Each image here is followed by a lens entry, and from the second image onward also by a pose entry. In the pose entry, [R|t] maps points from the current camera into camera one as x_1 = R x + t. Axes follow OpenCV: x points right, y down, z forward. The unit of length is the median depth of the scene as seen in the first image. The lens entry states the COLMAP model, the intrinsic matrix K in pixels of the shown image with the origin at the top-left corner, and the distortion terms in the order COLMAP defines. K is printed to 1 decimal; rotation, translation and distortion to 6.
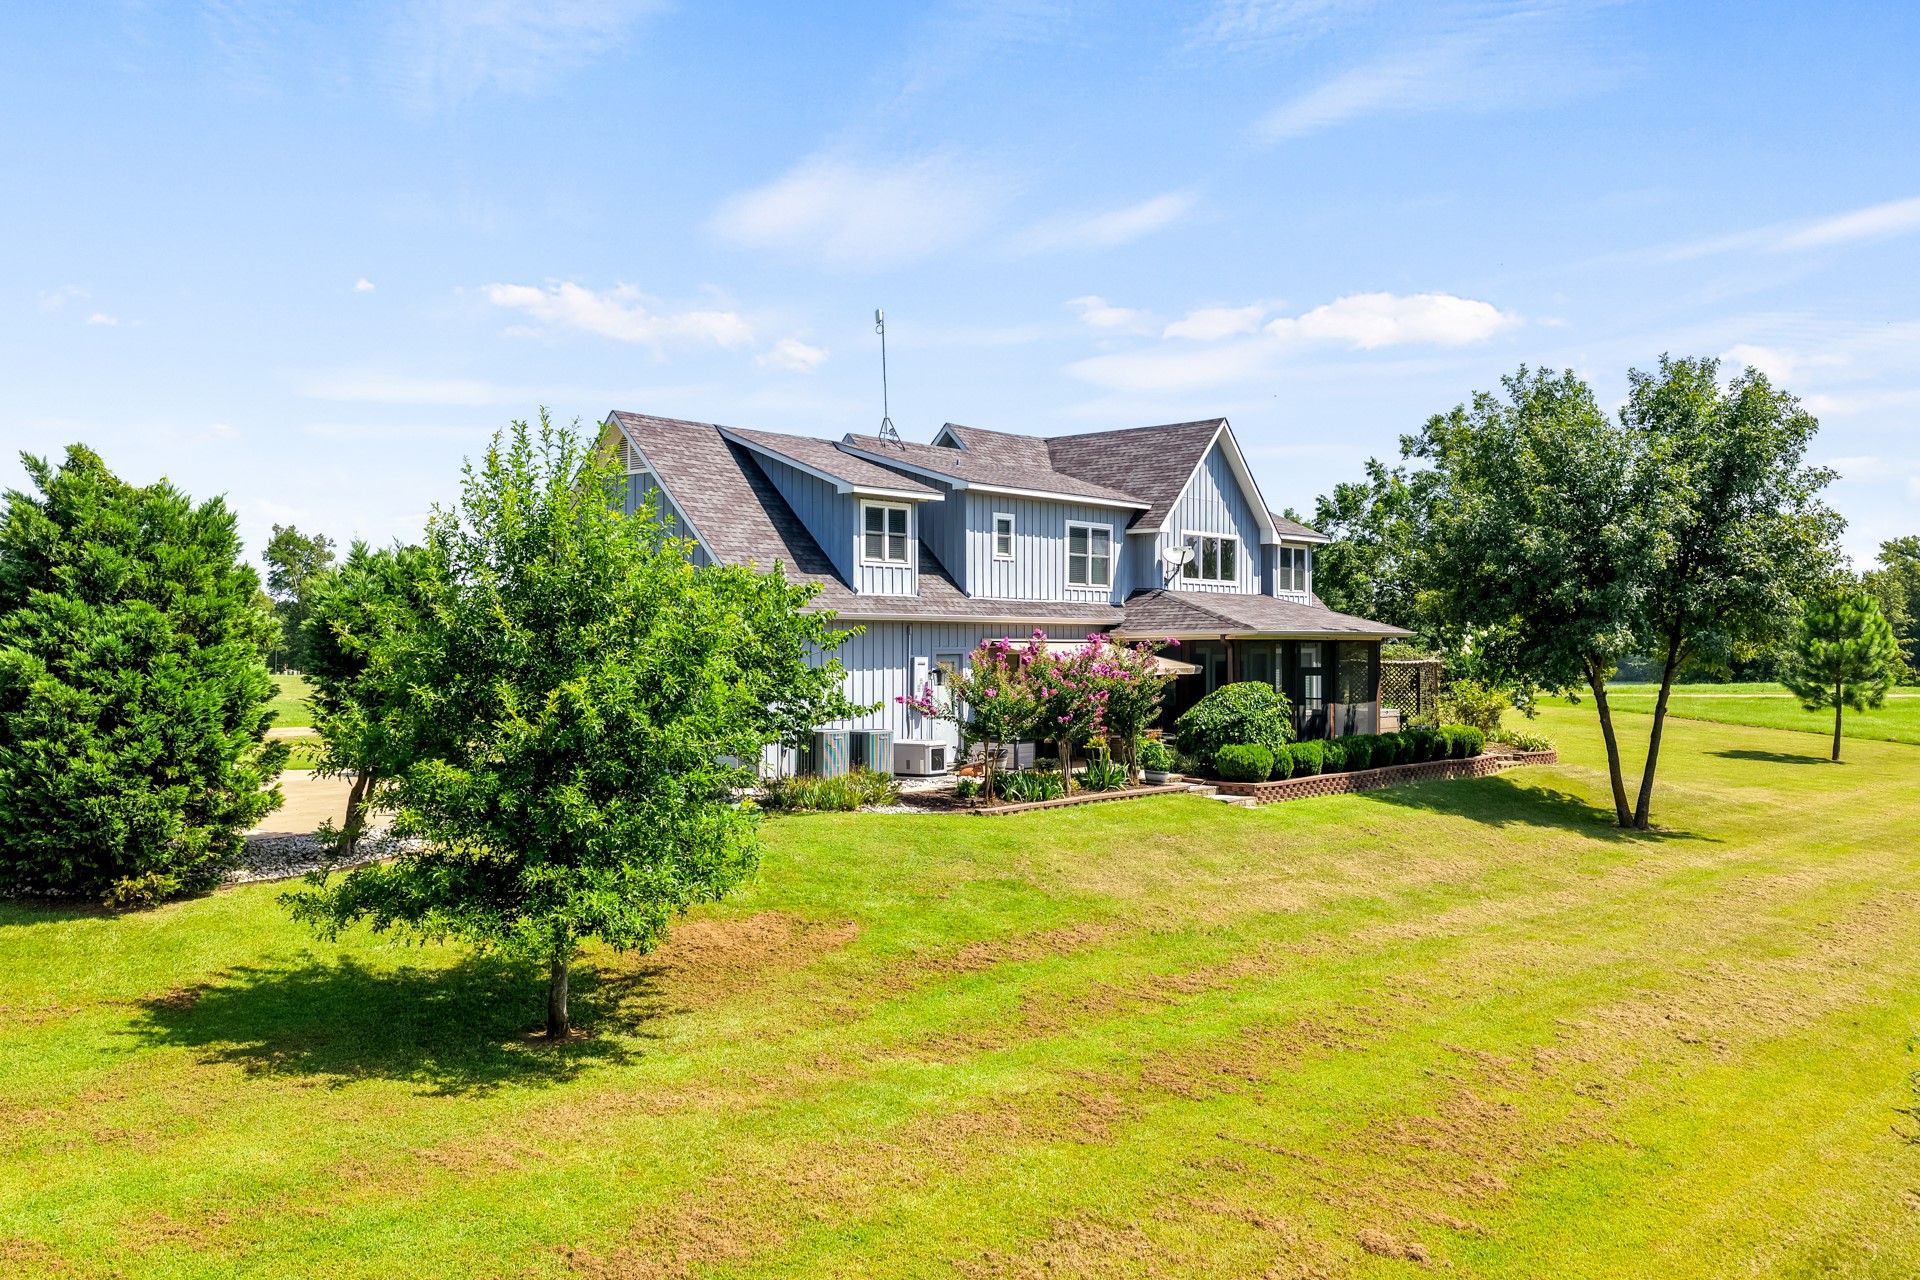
lens RADIAL K [[1580.7, 0, 960.0], [0, 1580.7, 640.0], [0, 0, 1]] dist [-0.006736, 0.020363]
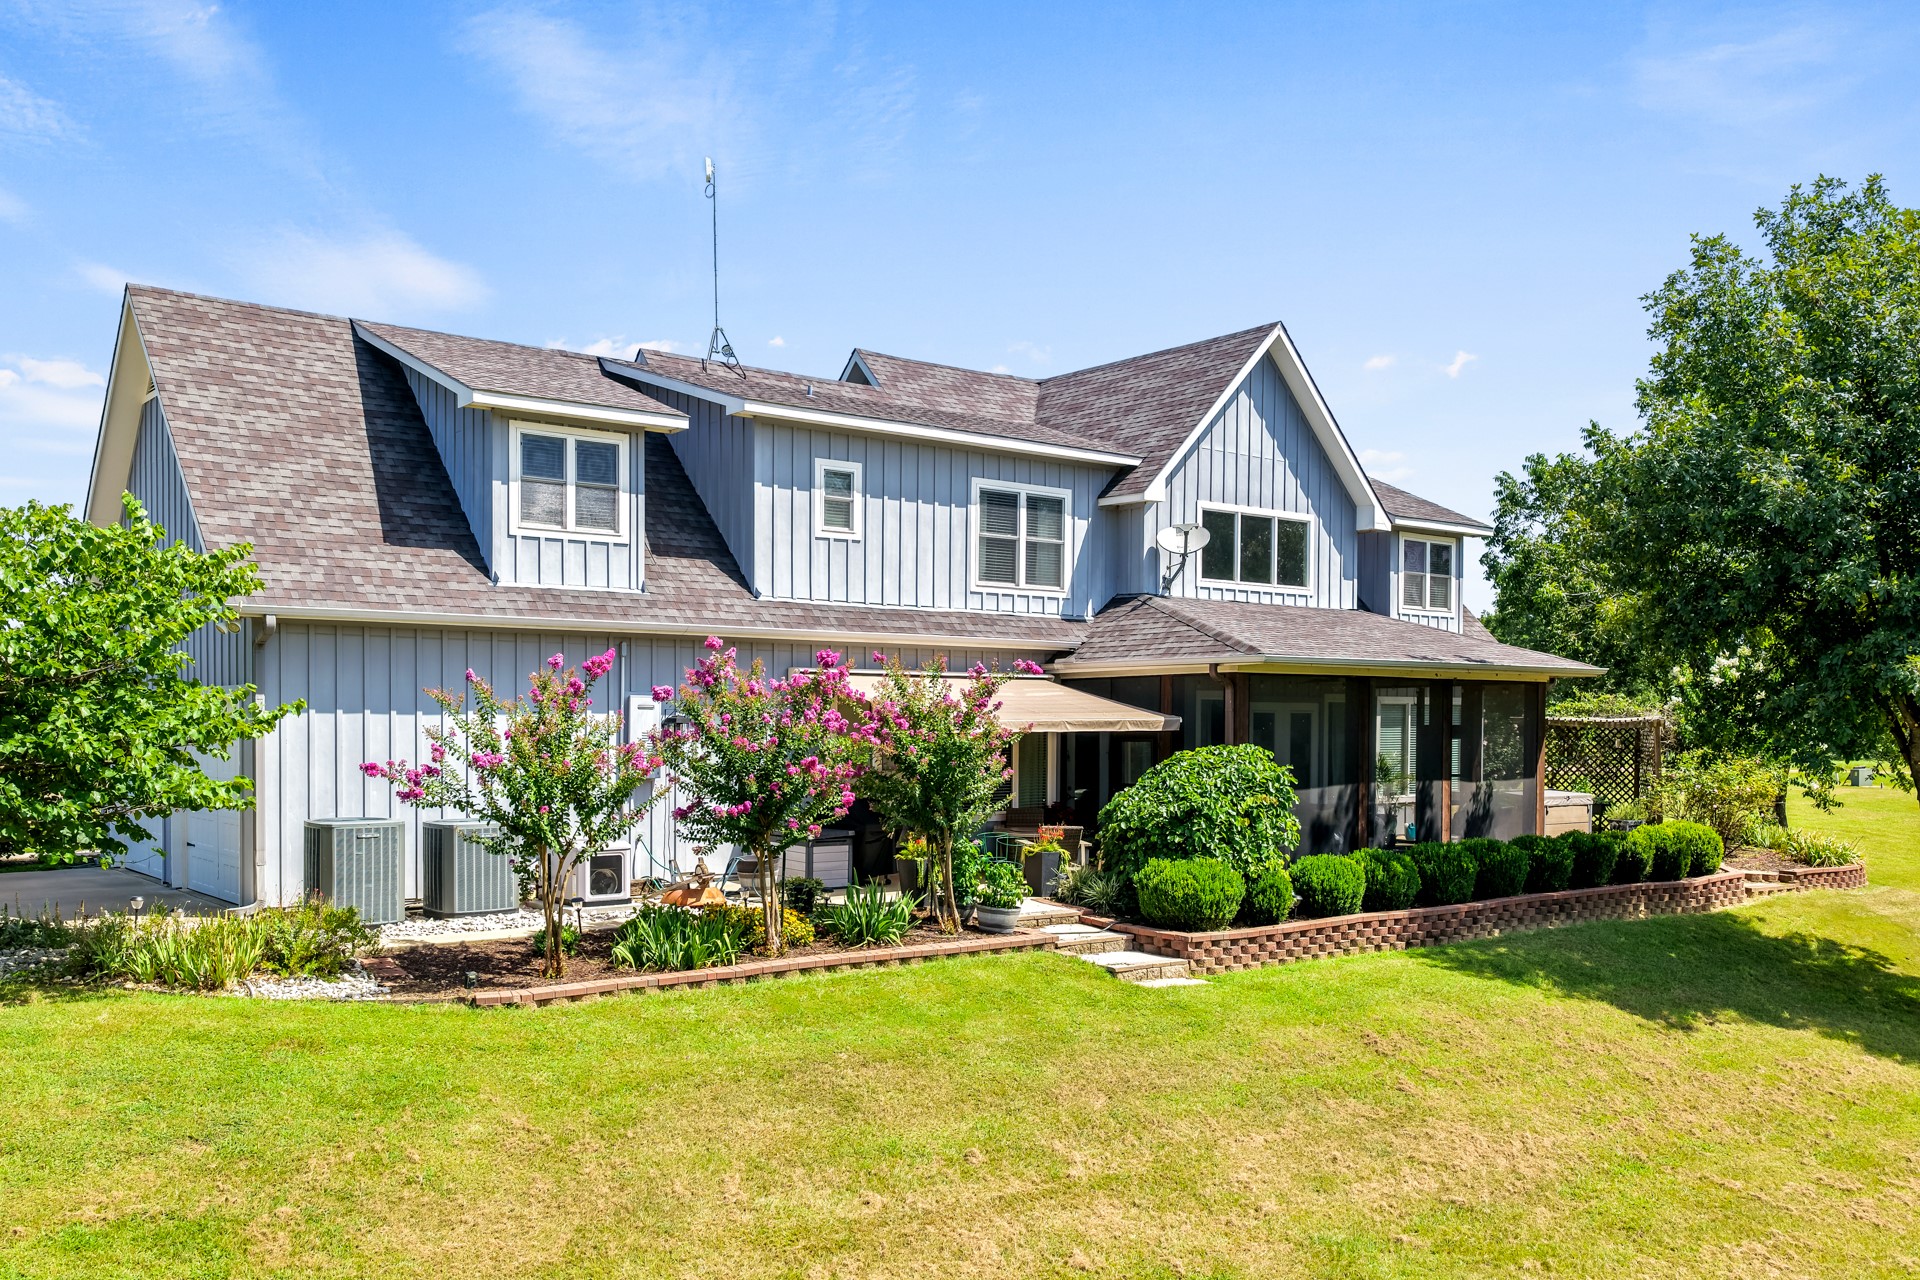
lens RADIAL K [[1607.9, 0, 965.2], [0, 1607.9, 732.9], [0, 0, 1]] dist [-0.005912, 0.009134]
pose [[0.982389, 0.009432, -0.186609, 0.184506], [-0.006271, 0.999827, 0.017520, 0.012125], [0.186742, -0.016041, 0.982278, 0.394490]]
